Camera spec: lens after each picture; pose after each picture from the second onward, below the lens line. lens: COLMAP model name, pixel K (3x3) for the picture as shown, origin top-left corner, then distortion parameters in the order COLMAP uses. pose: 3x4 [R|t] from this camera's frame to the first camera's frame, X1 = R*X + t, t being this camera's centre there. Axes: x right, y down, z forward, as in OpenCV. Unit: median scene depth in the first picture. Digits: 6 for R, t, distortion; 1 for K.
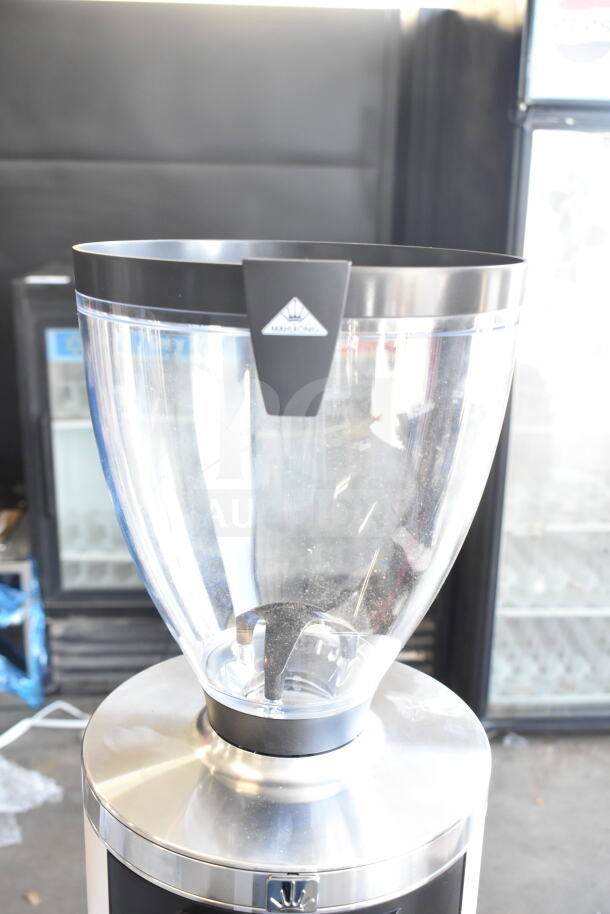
lens RADIAL K [[951.0, 0, 311.5], [0, 951.0, 456.1], [0, 0, 1]] dist [-0.010151, 0.000000]
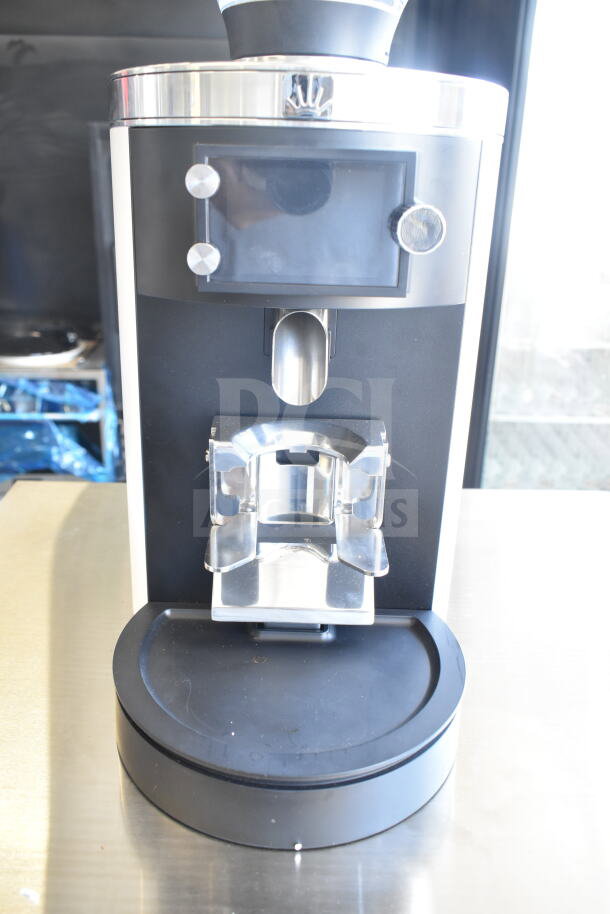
lens RADIAL K [[768.3, 0, 308.4], [0, 768.3, 455.6], [0, 0, 1]] dist [-0.007022, -0.004407]
pose [[0.999110, 0.018619, -0.037845, 0.003142], [-0.015558, 0.996703, 0.079632, 0.137803], [0.039203, -0.078973, 0.996106, 0.023762]]
